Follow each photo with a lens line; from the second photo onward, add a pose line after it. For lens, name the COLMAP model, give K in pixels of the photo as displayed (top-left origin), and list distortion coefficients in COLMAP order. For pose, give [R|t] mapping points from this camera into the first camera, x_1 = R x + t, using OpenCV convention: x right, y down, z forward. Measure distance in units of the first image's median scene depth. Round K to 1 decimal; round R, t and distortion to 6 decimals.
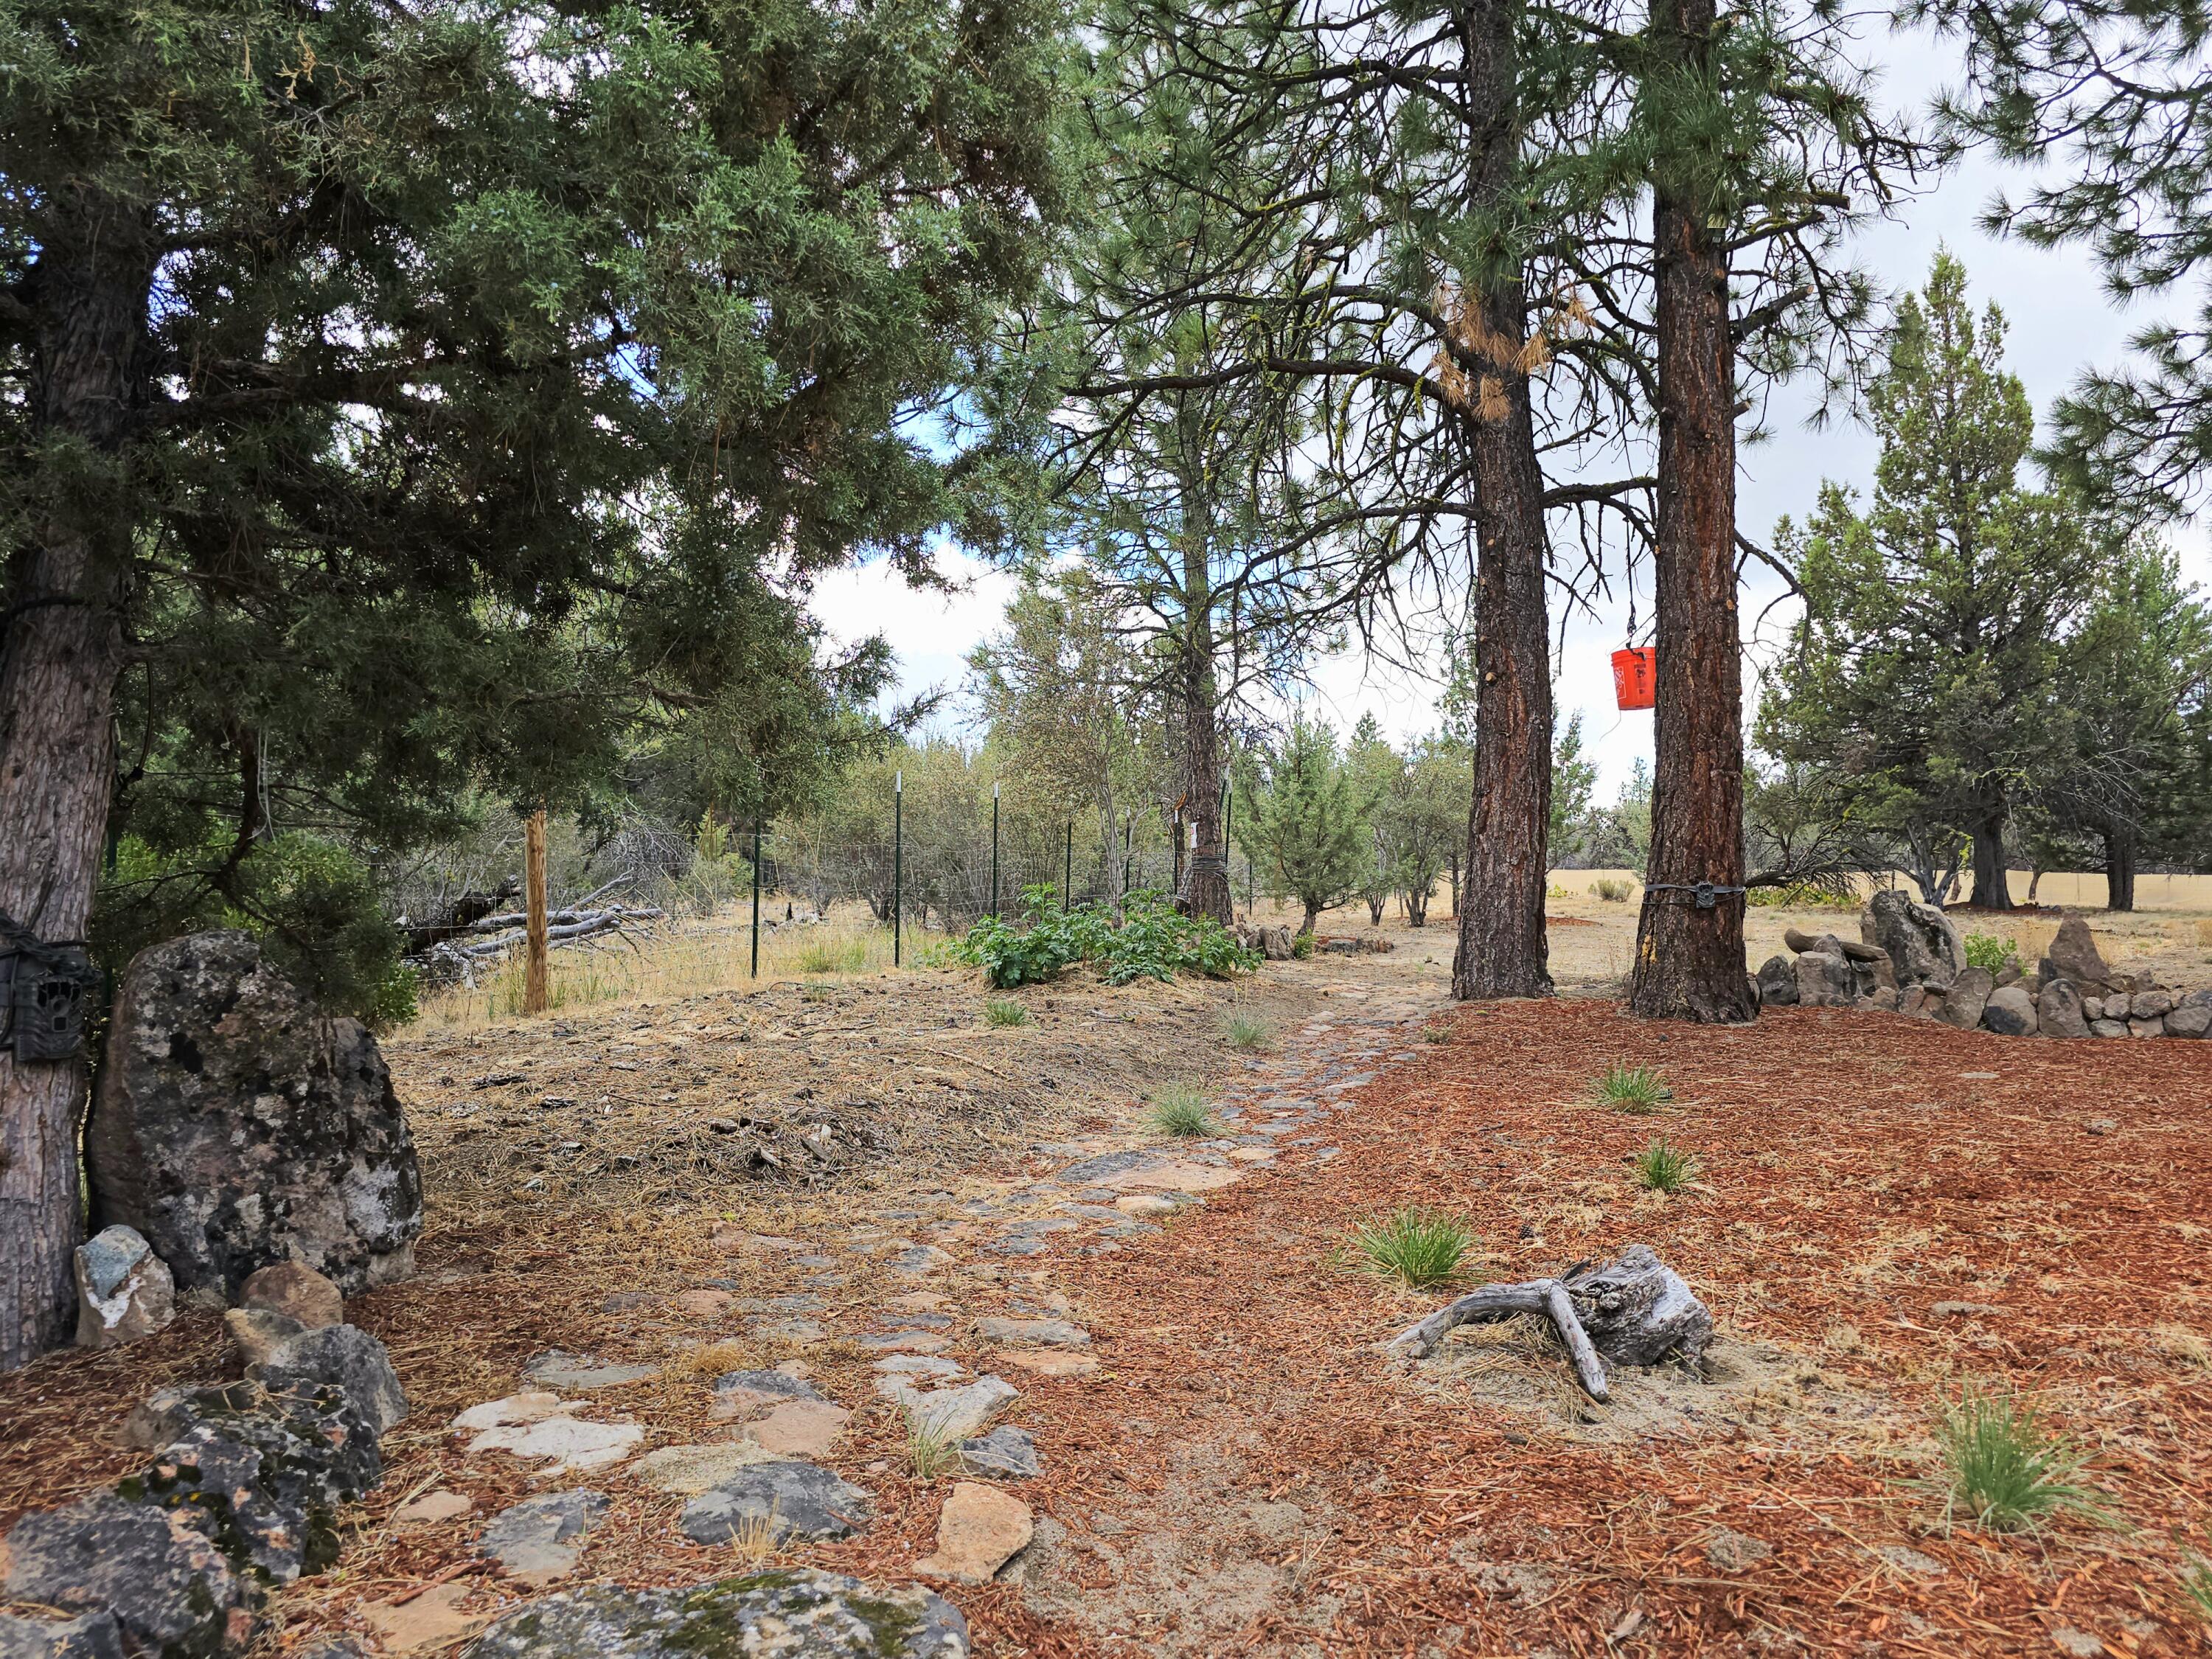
lens RADIAL K [[1509.6, 0, 1111.4], [0, 1509.6, 870.5], [0, 0, 1]] dist [0.055234, -0.028477]
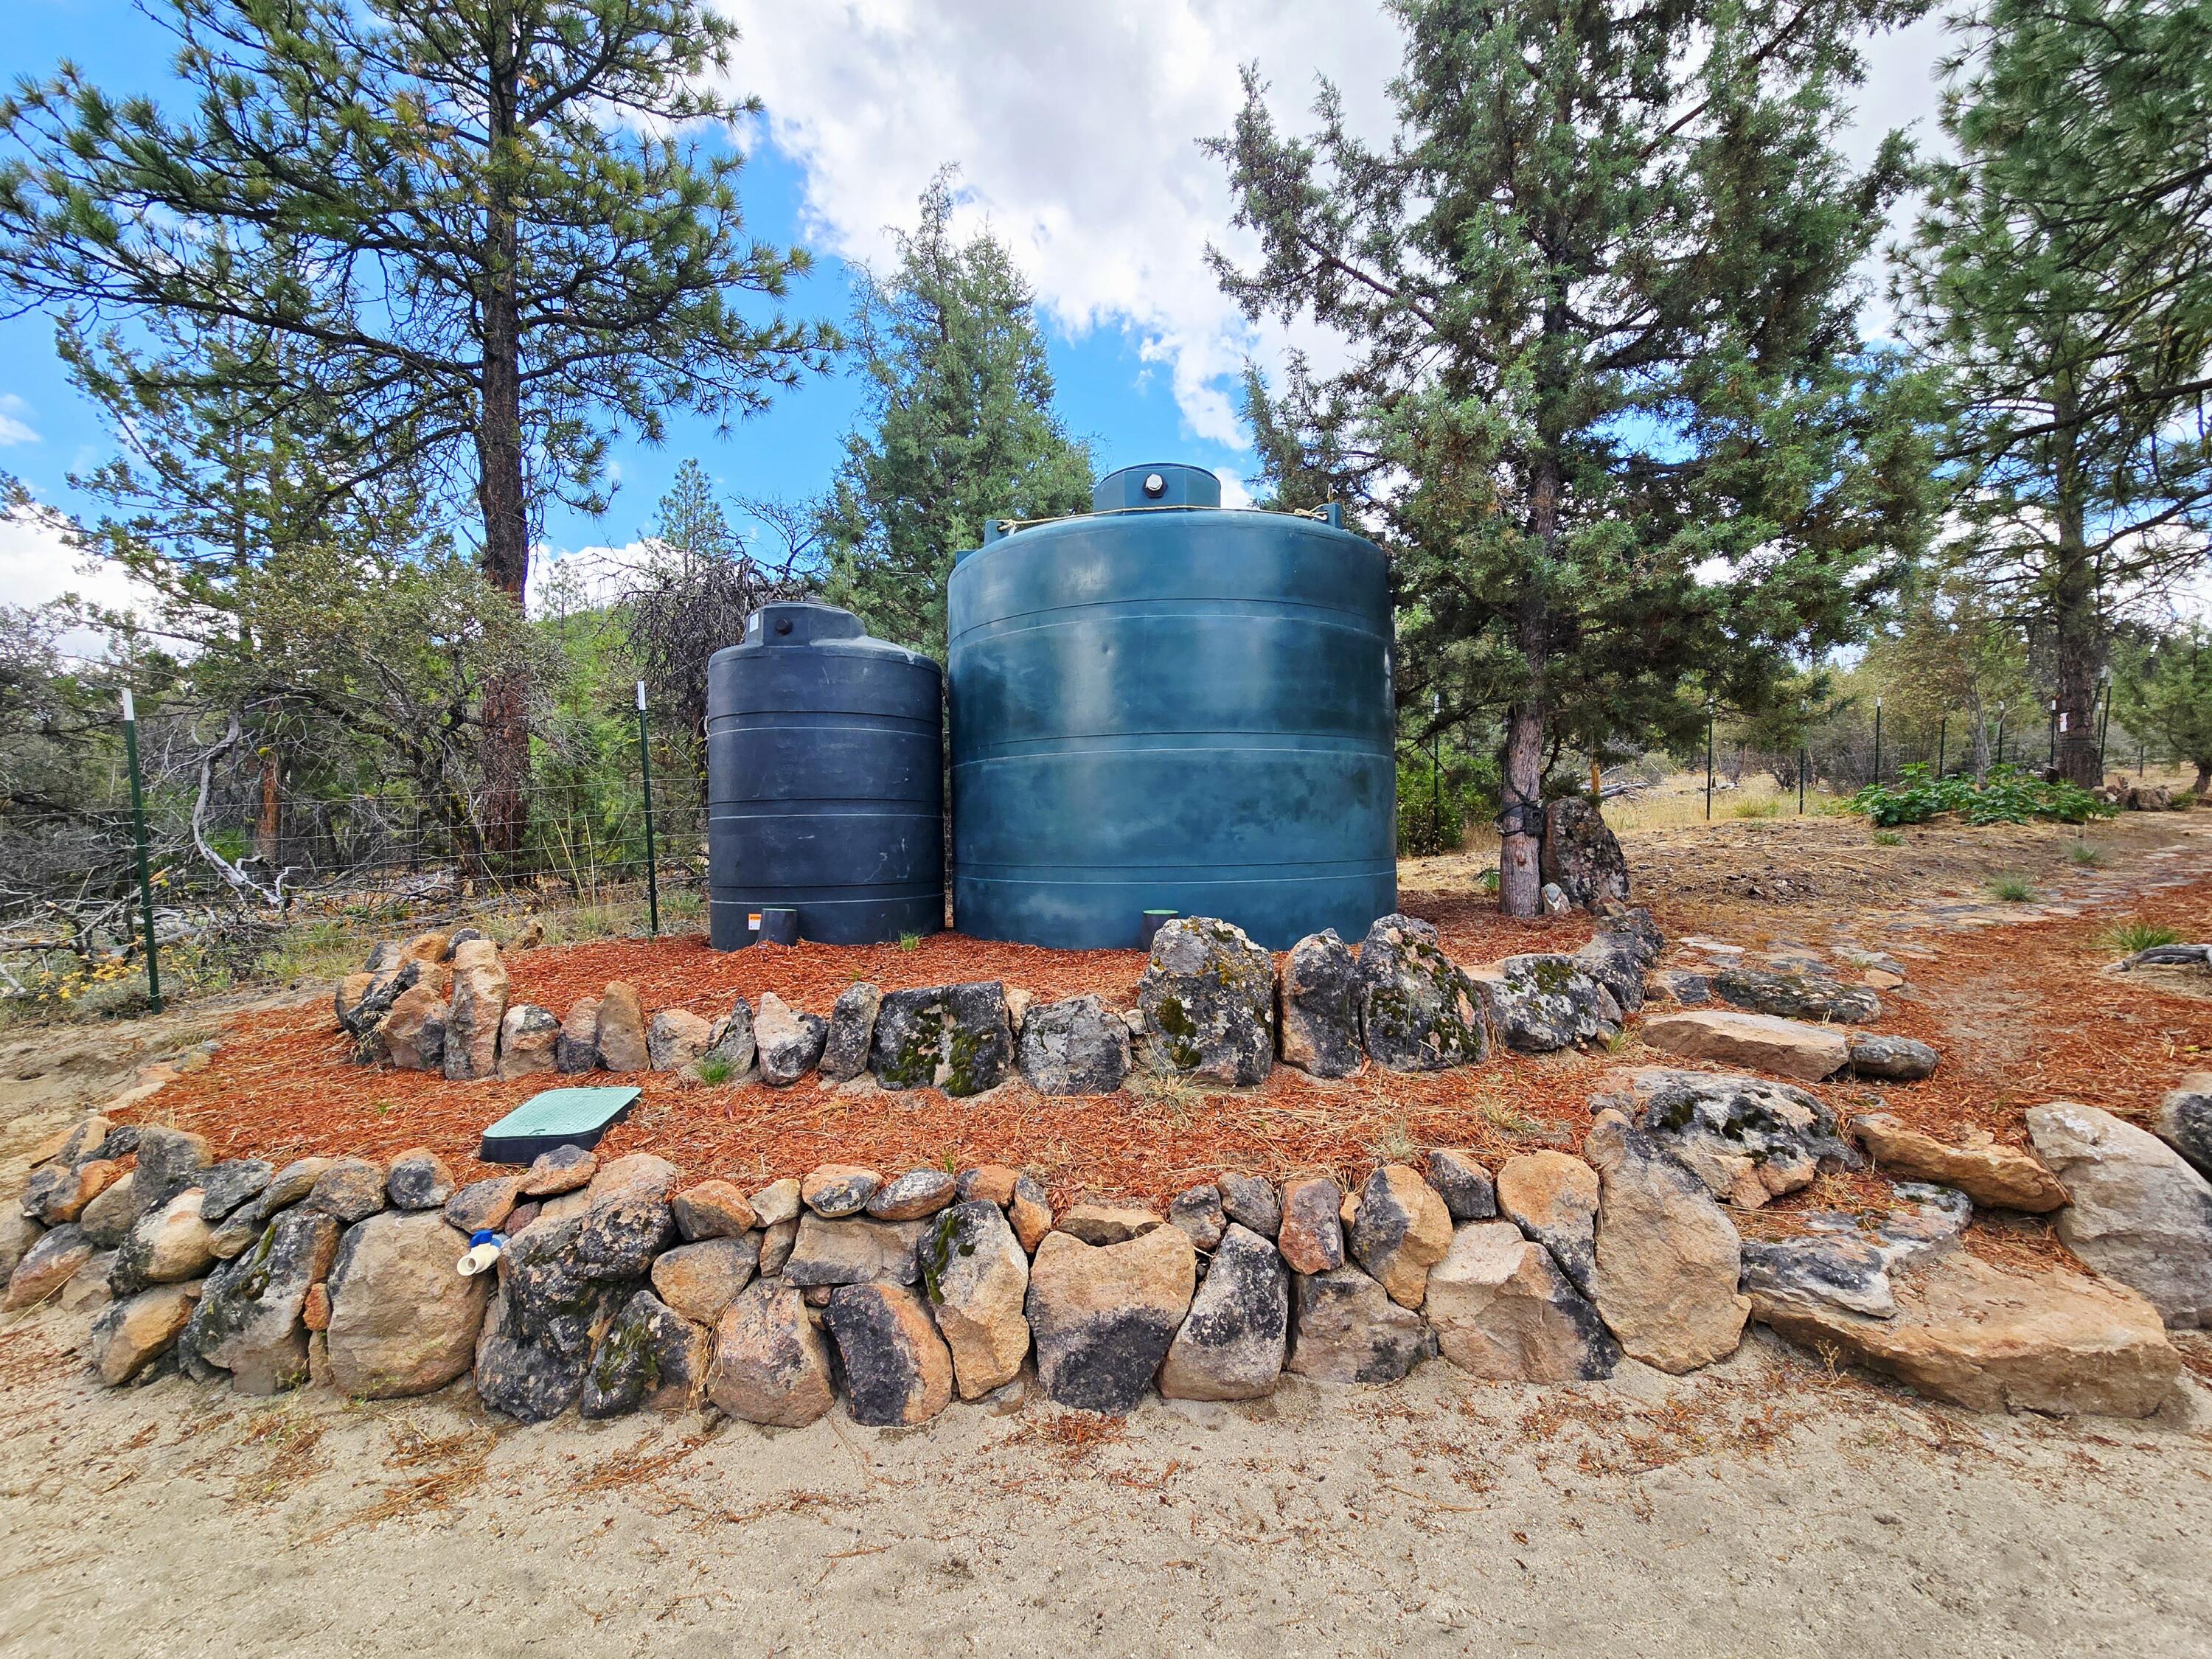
lens RADIAL K [[912.3, 0, 1100.2], [0, 912.3, 829.7], [0, 0, 1]] dist [-0.001991, 0.001081]
pose [[0.712063, 0.013491, -0.701986, 0.024399], [0.039881, 0.997424, 0.059623, -0.018529], [0.700982, -0.070452, 0.709691, -0.423778]]
